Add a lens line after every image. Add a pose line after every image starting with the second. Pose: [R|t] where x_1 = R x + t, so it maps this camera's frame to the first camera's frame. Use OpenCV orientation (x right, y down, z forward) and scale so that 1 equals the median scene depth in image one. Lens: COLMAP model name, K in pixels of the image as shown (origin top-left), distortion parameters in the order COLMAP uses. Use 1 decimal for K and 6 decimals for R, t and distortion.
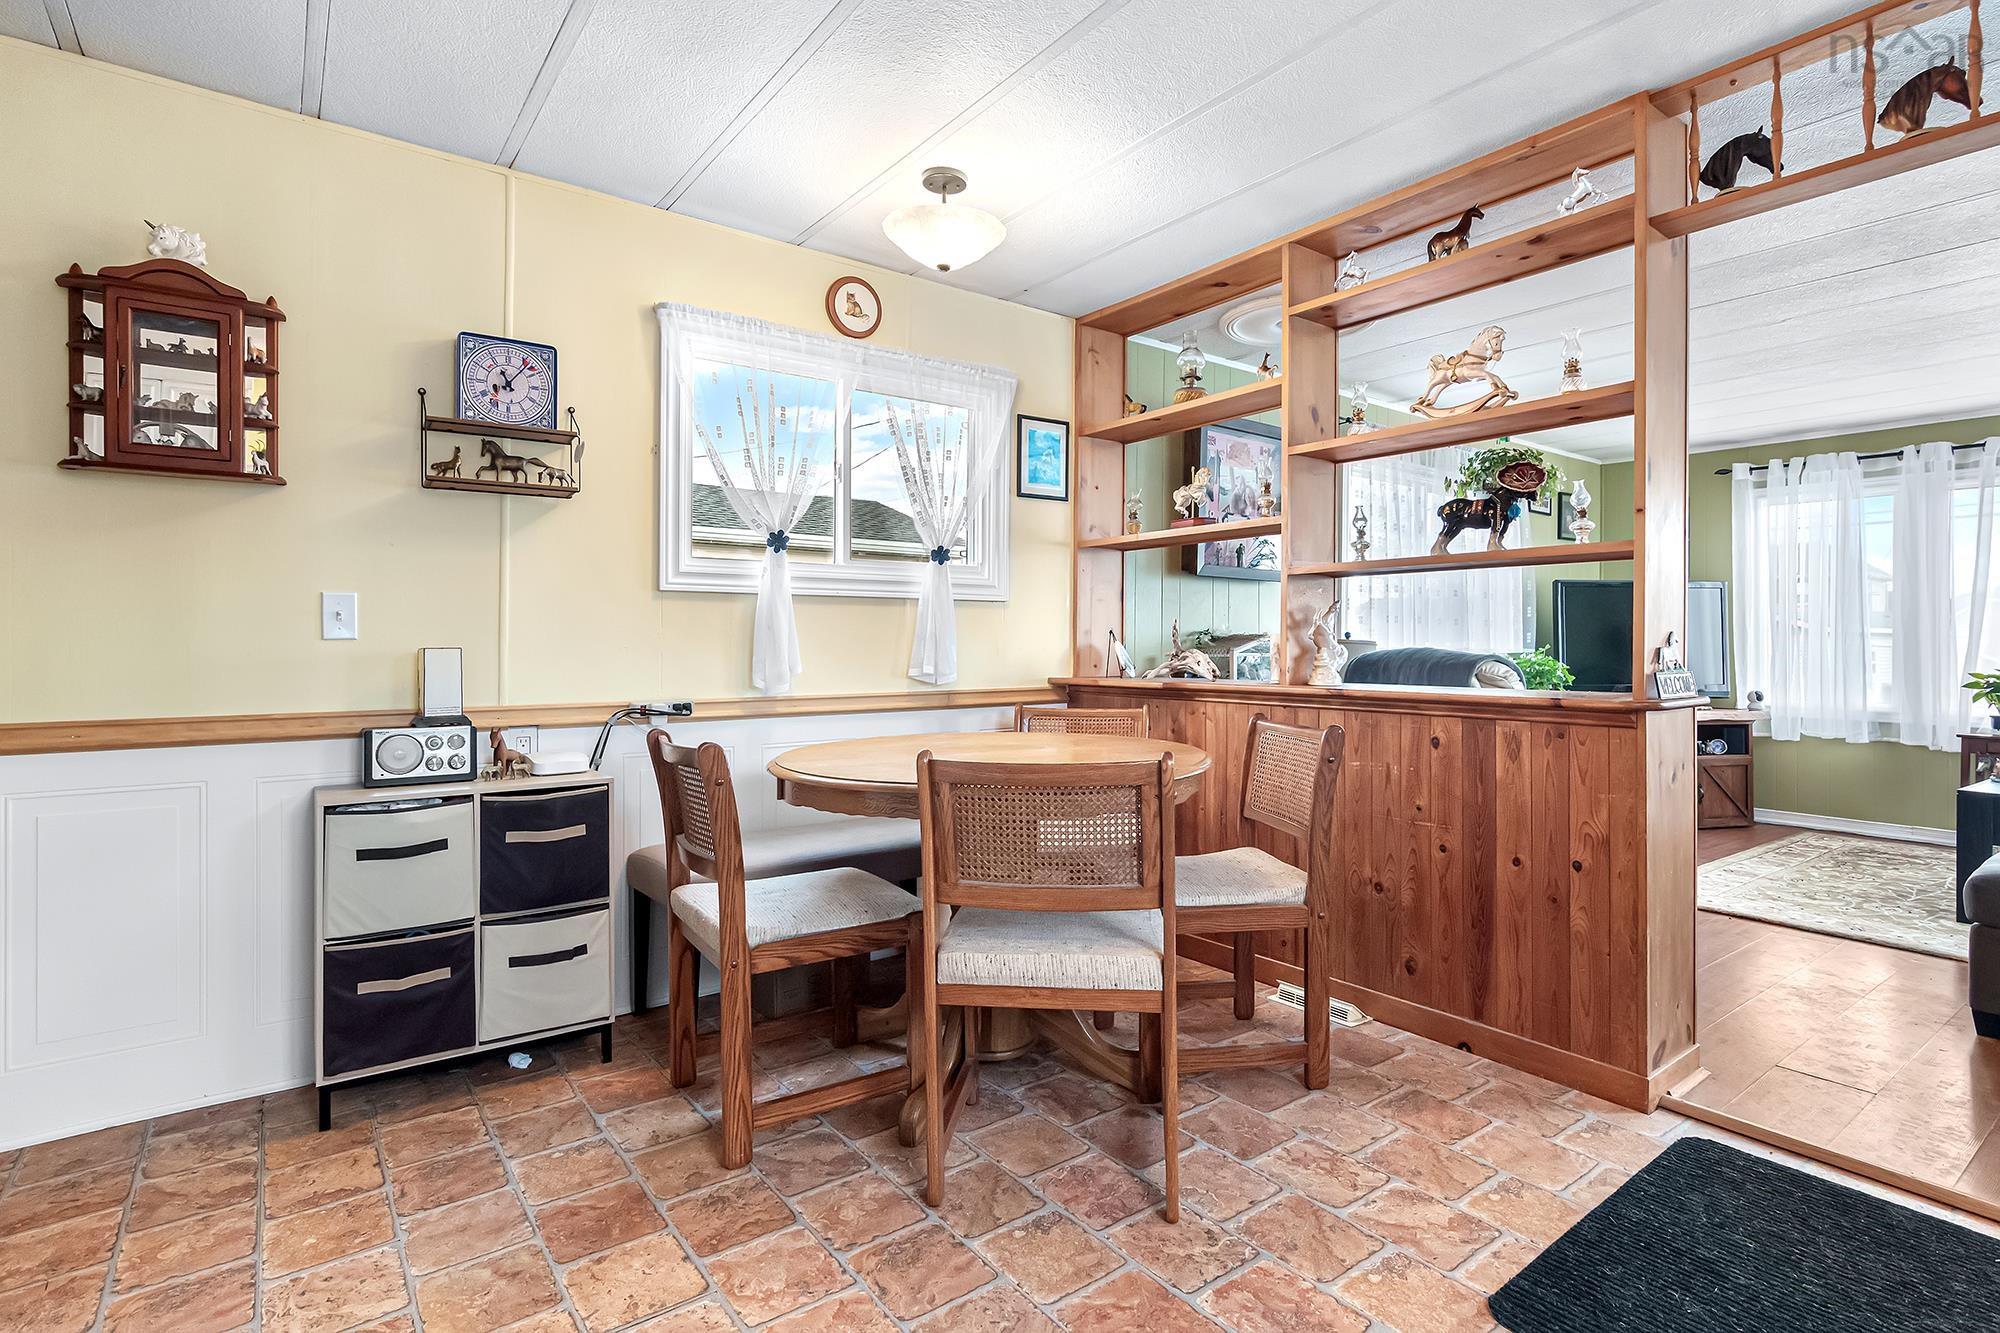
lens RADIAL K [[999.4, 0, 1005.6], [0, 999.4, 632.8], [0, 0, 1]] dist [-0.000583, -0.000069]
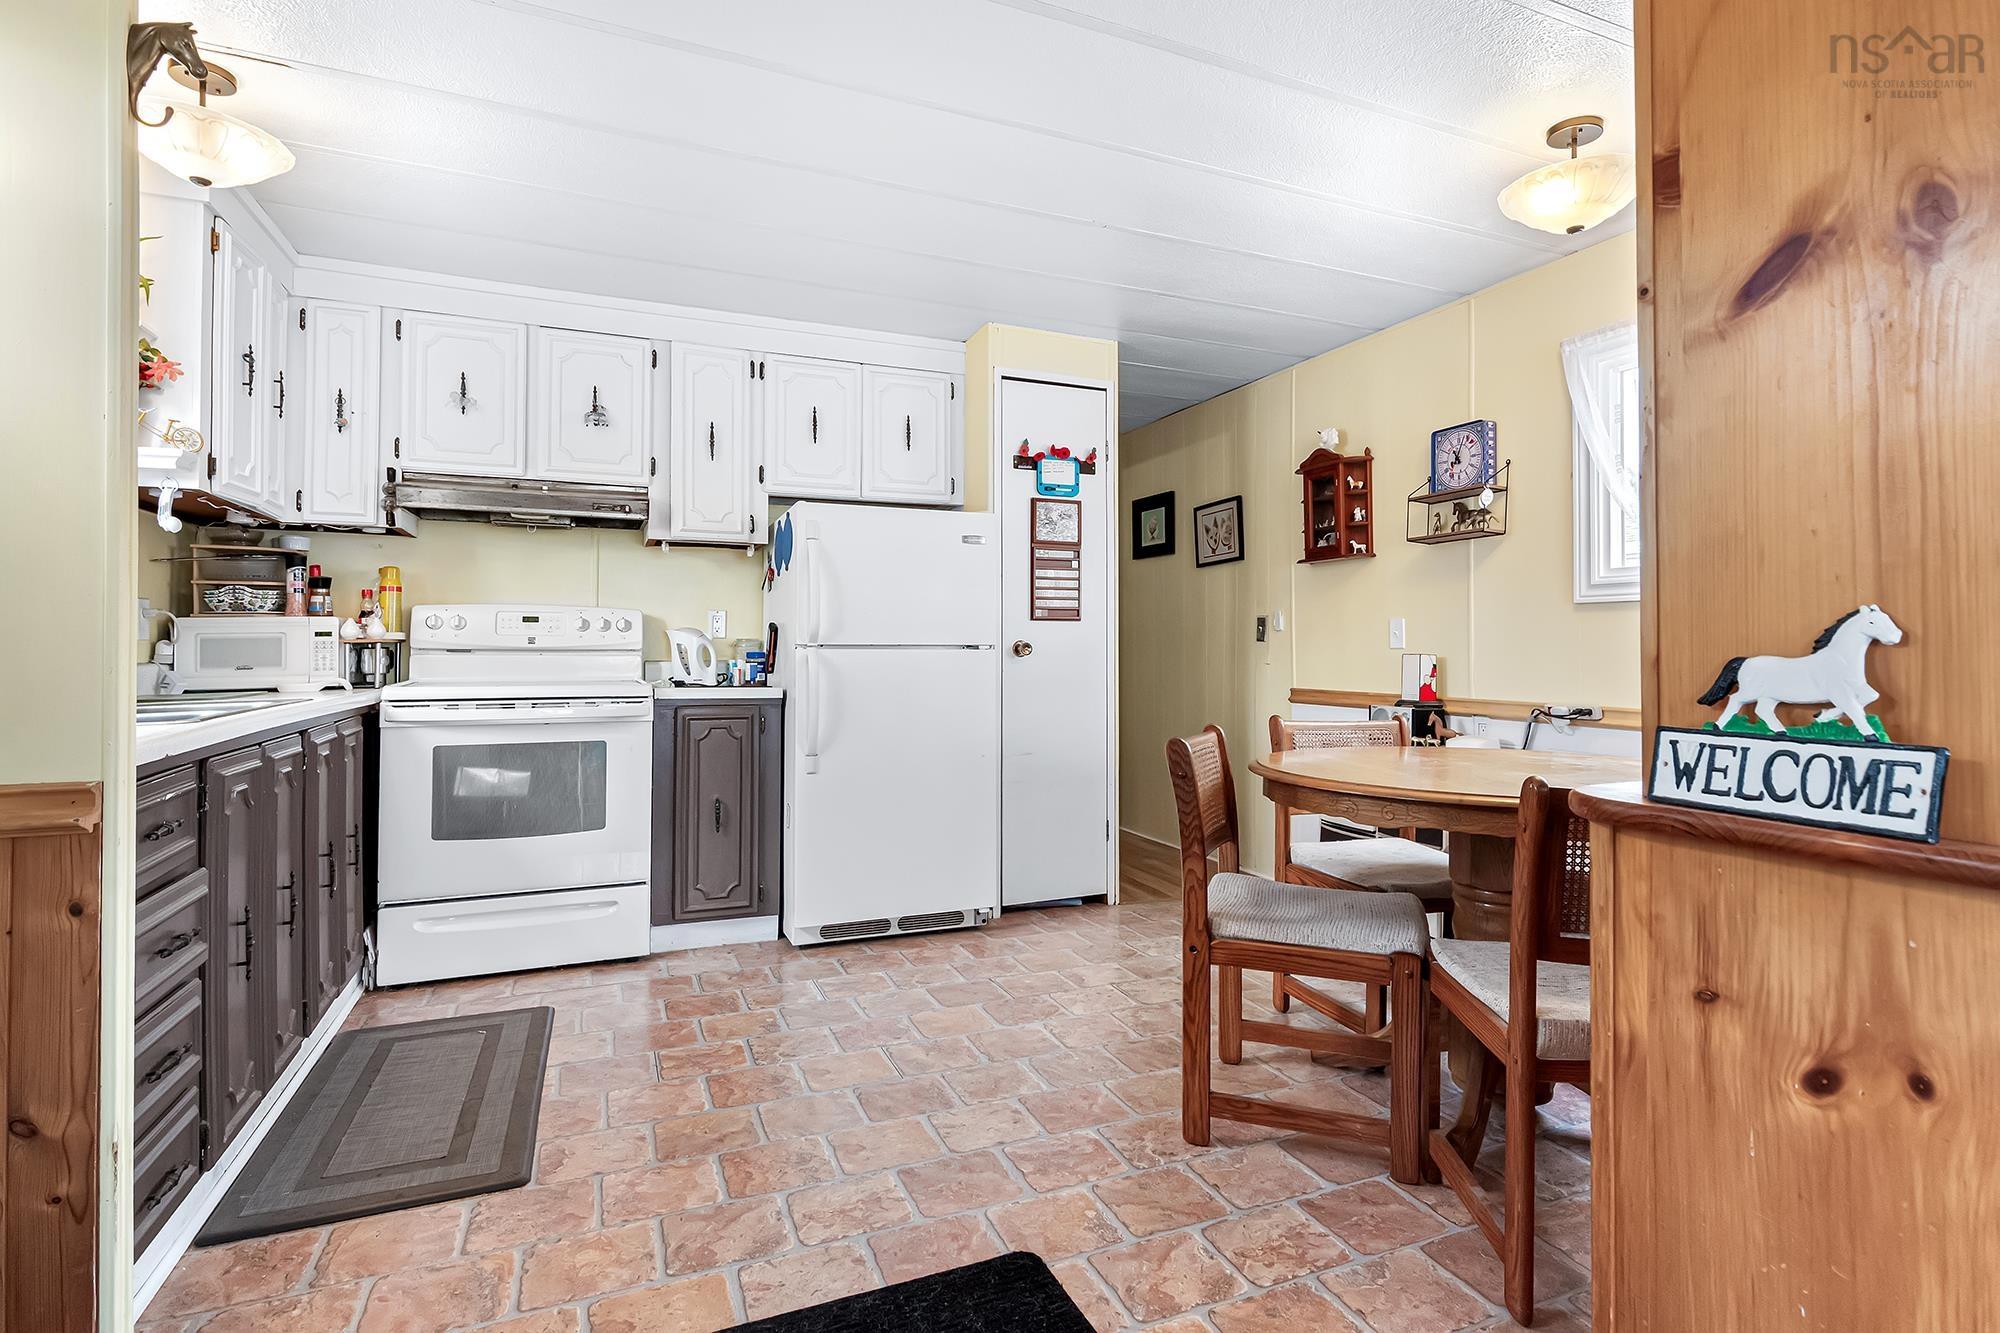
lens RADIAL K [[947.2, 0, 1025.7], [0, 947.2, 643.4], [0, 0, 1]] dist [-0.002920, 0.000292]
pose [[-0.229729, -0.010372, -0.973199, 0.877075], [-0.001757, 0.999946, -0.010242, 0.014313], [0.973253, -0.000643, -0.229735, 0.725457]]
